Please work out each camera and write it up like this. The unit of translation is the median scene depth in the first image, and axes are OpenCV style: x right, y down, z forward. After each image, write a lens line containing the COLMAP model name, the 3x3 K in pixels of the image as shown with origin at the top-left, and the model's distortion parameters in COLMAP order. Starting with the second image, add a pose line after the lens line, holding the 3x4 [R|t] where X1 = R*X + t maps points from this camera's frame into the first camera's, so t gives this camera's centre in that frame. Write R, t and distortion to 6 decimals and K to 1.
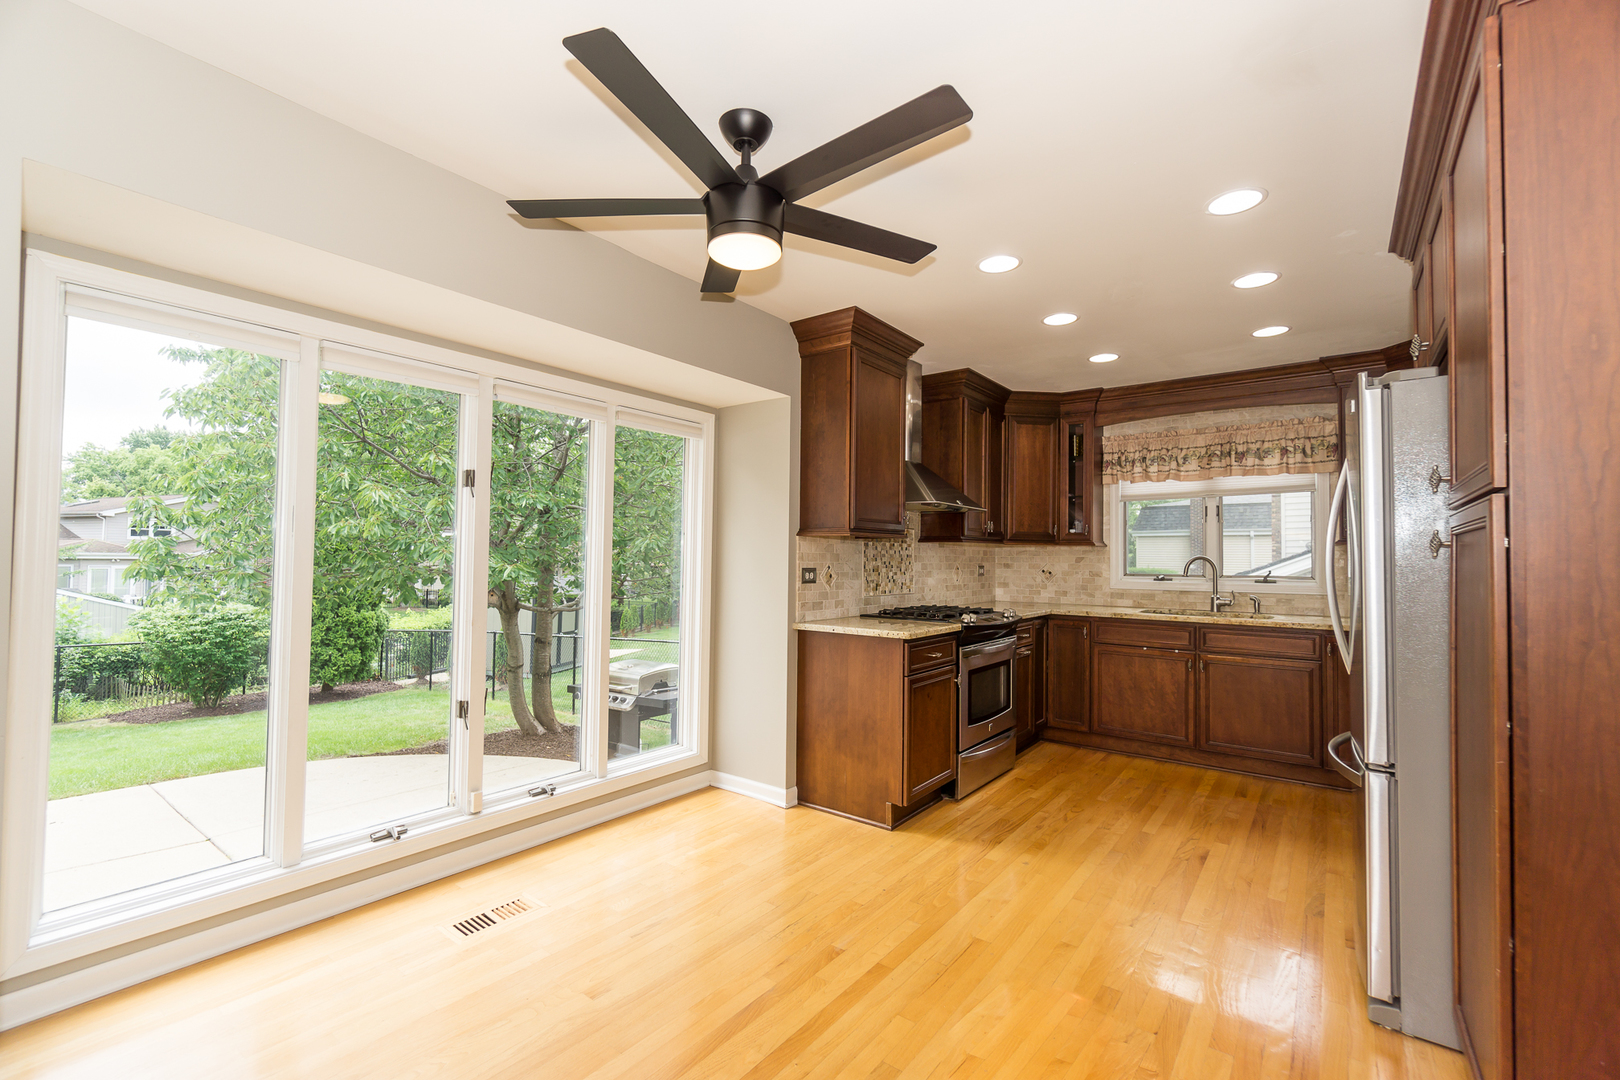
lens RADIAL K [[703.6, 0, 805.0], [0, 703.6, 541.3], [0, 0, 1]] dist [-0.006067, 0.001391]
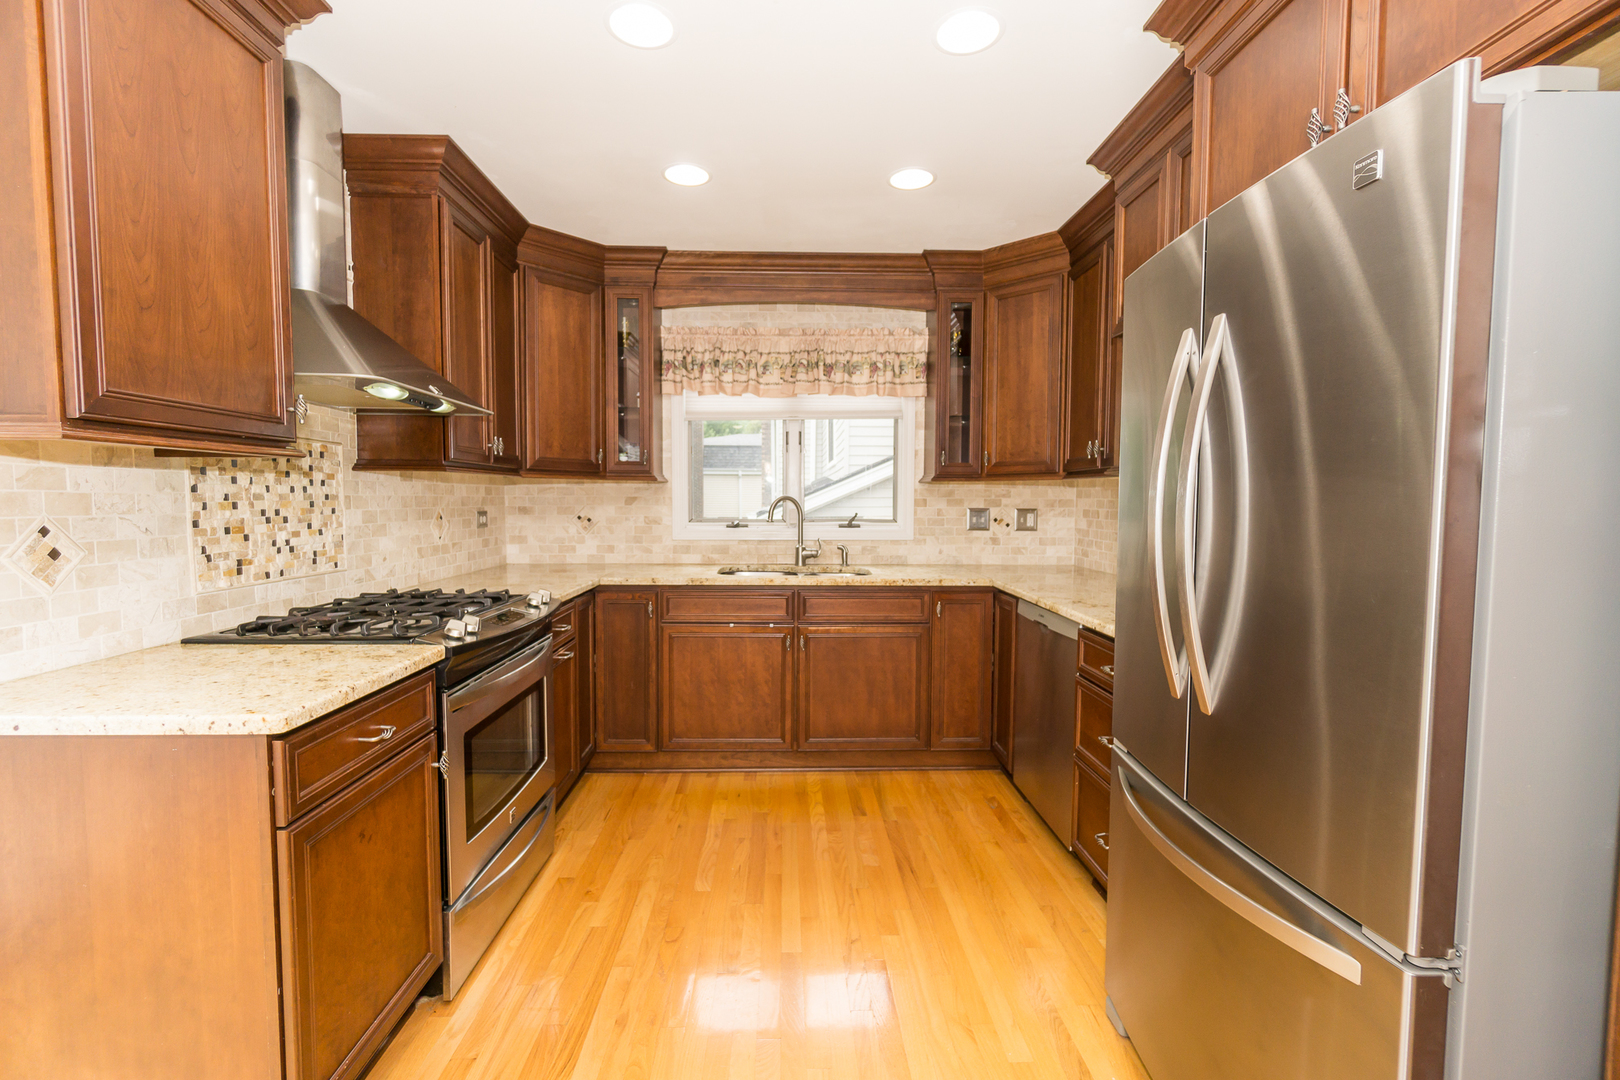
lens RADIAL K [[703.6, 0, 809.3], [0, 703.6, 541.9], [0, 0, 1]] dist [-0.006067, 0.001391]
pose [[0.774396, -0.044762, 0.631116, 0.095888], [-0.012079, 0.996267, 0.085481, 0.005677], [-0.632586, -0.073820, 0.770964, 0.399198]]
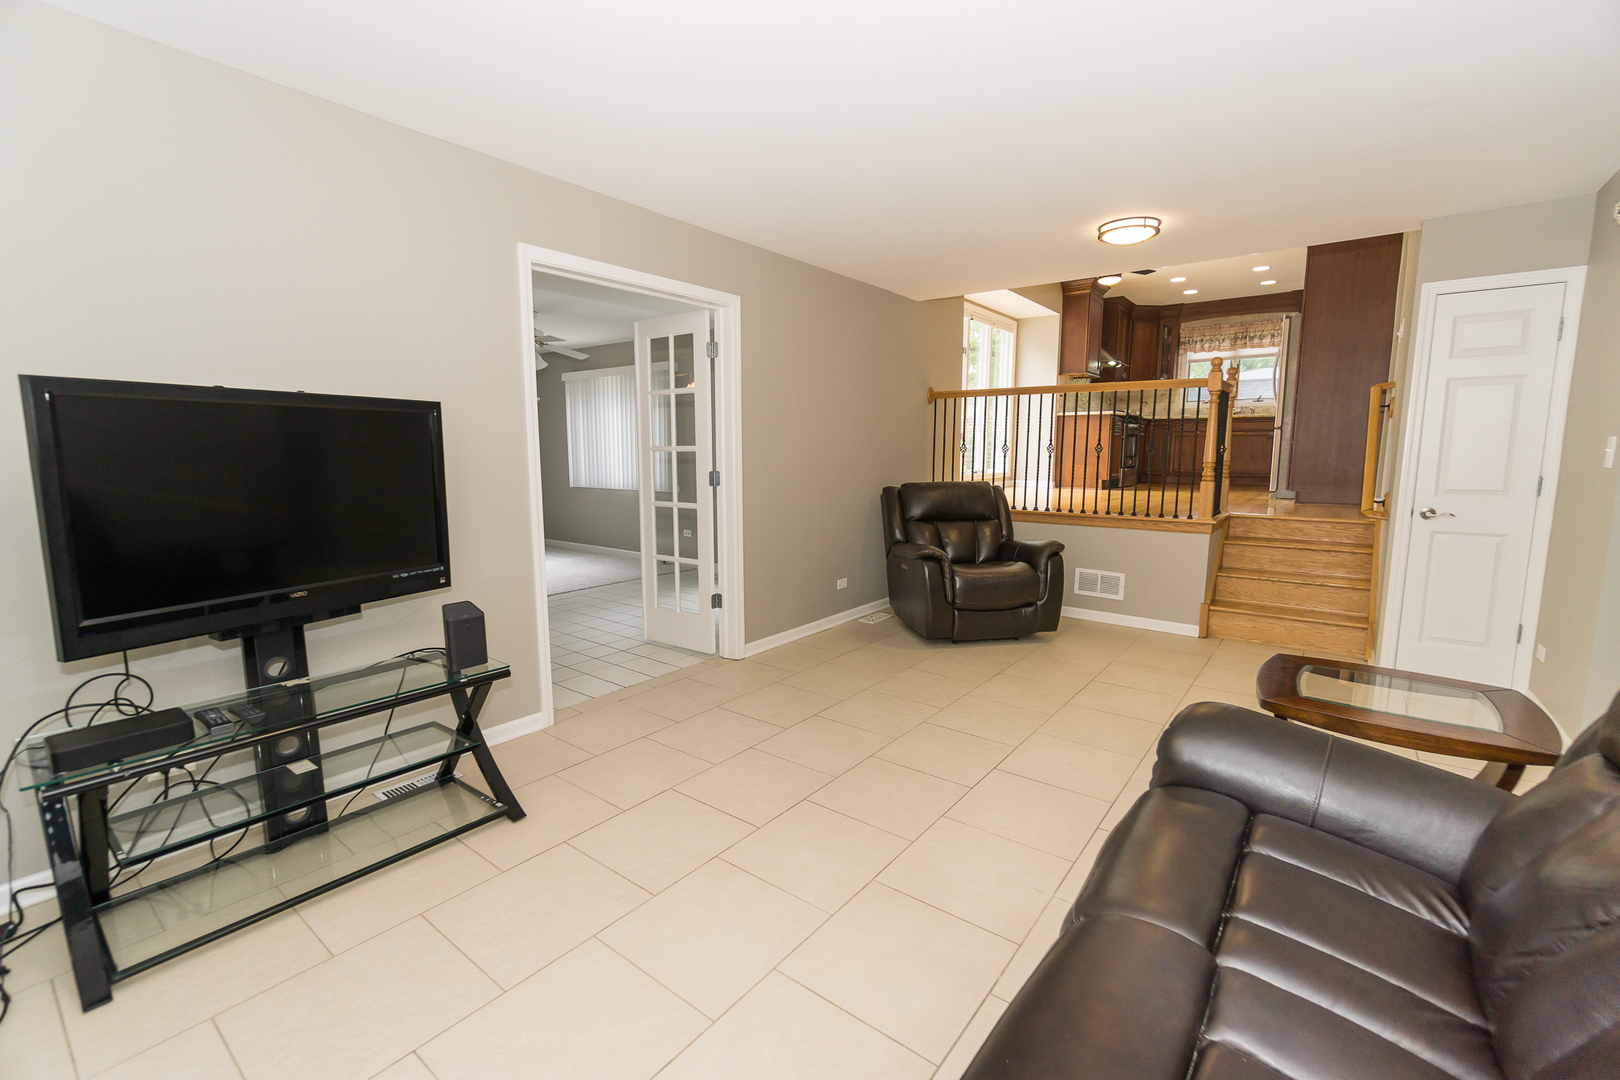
lens RADIAL K [[703.6, 0, 801.7], [0, 703.6, 539.0], [0, 0, 1]] dist [-0.006067, 0.001391]
pose [[0.999867, -0.006610, -0.014928, -0.677322], [0.008821, 0.988149, 0.153243, 0.134219], [0.013739, -0.153354, 0.988076, -1.152389]]
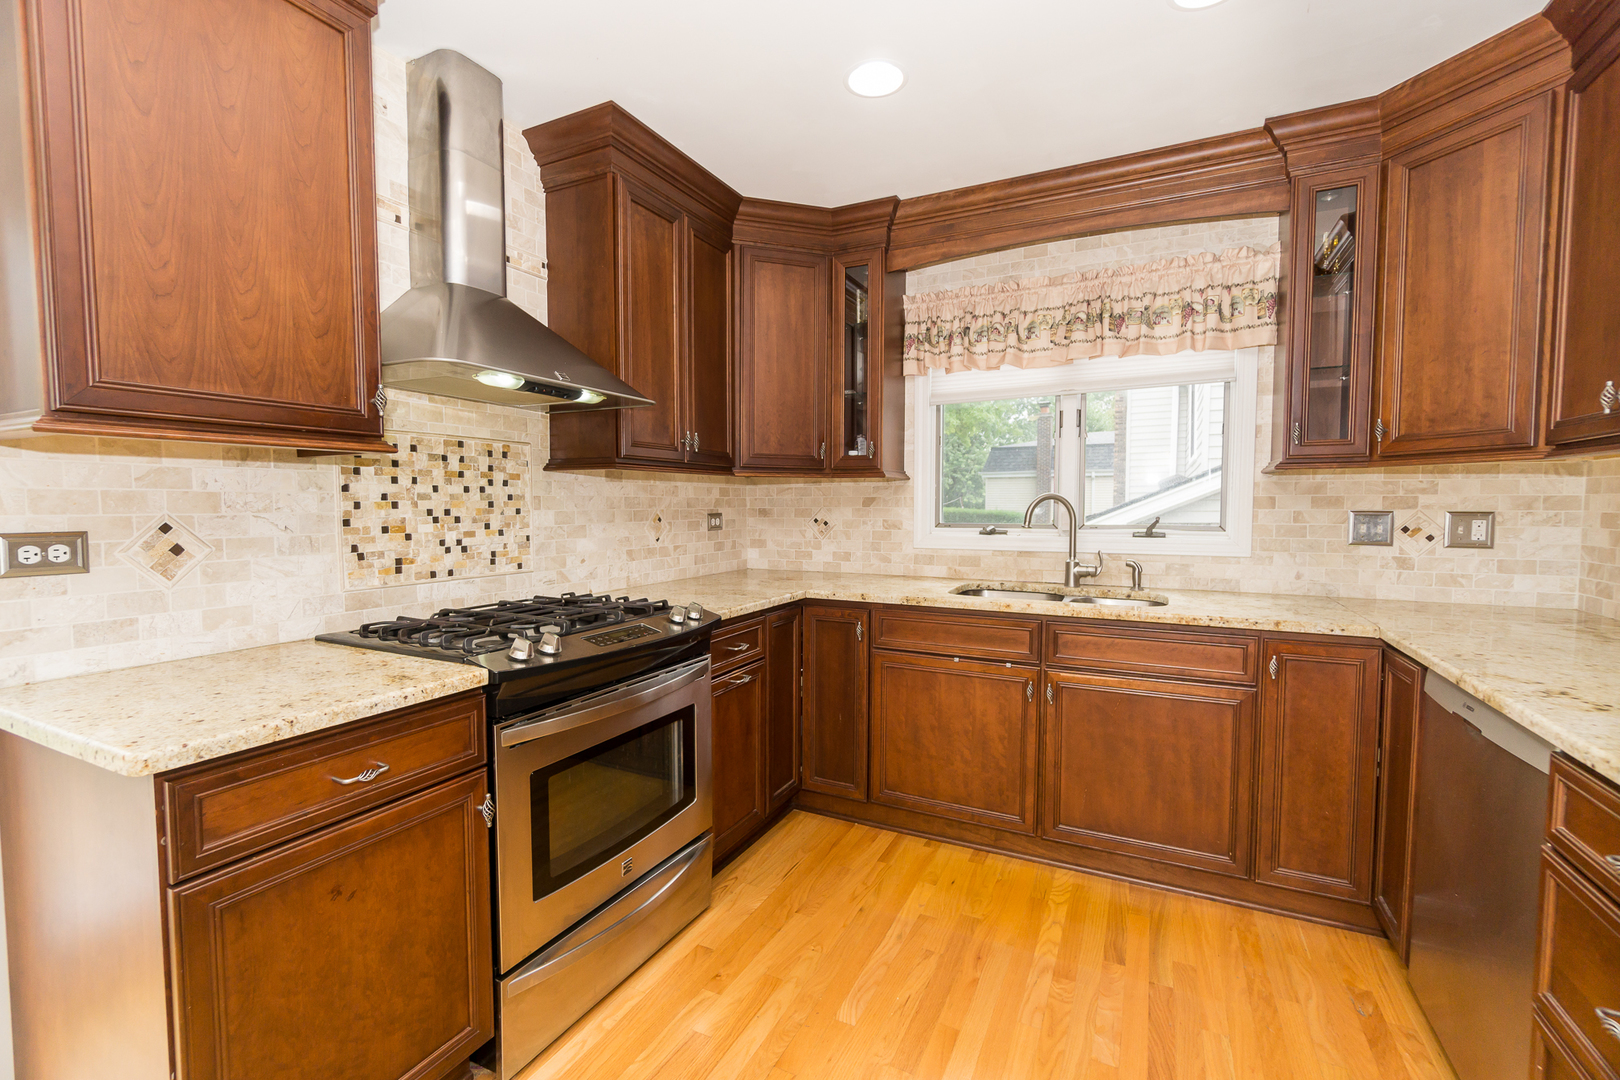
lens RADIAL K [[703.6, 0, 807.5], [0, 703.6, 543.1], [0, 0, 1]] dist [-0.006067, 0.001391]
pose [[0.982557, -0.020647, 0.184812, 0.263002], [0.005538, 0.996625, 0.081898, 0.013468], [-0.185879, -0.079446, 0.979356, 0.476007]]
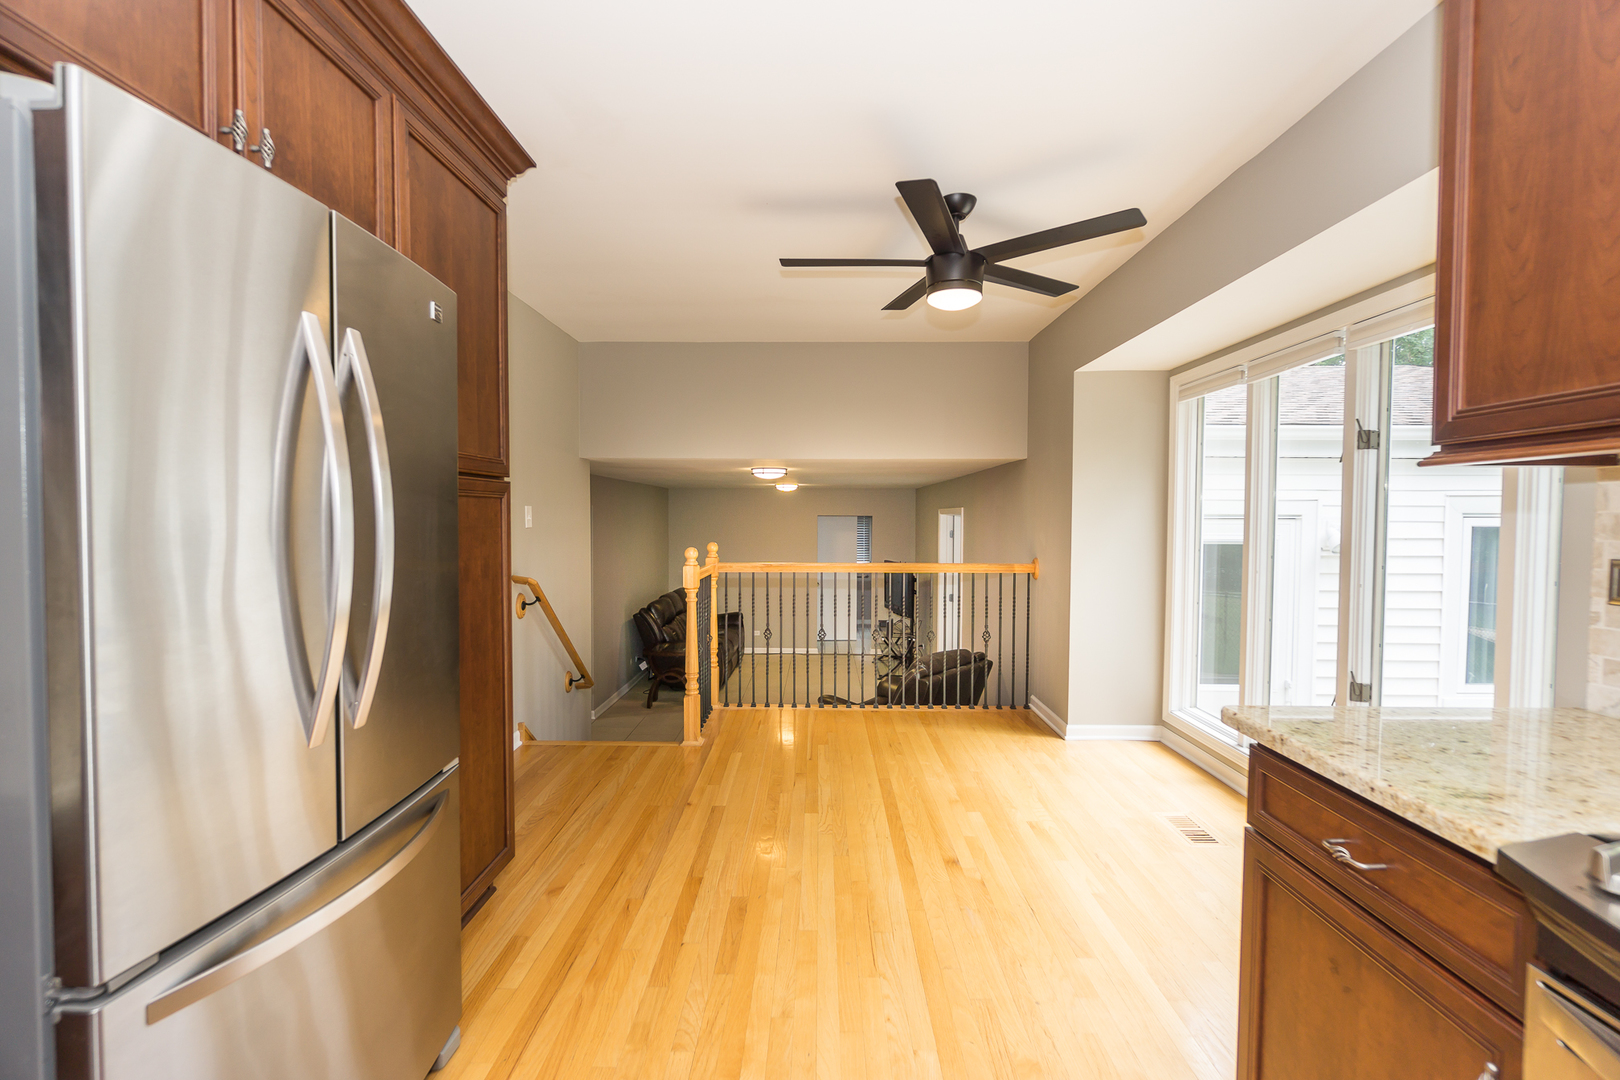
lens RADIAL K [[703.6, 0, 801.0], [0, 703.6, 542.6], [0, 0, 1]] dist [-0.006067, 0.001391]
pose [[-0.811354, 0.009986, -0.584470, 0.418160], [0.003450, 0.999918, 0.012294, 0.019621], [0.584545, 0.007959, -0.811322, 0.845913]]
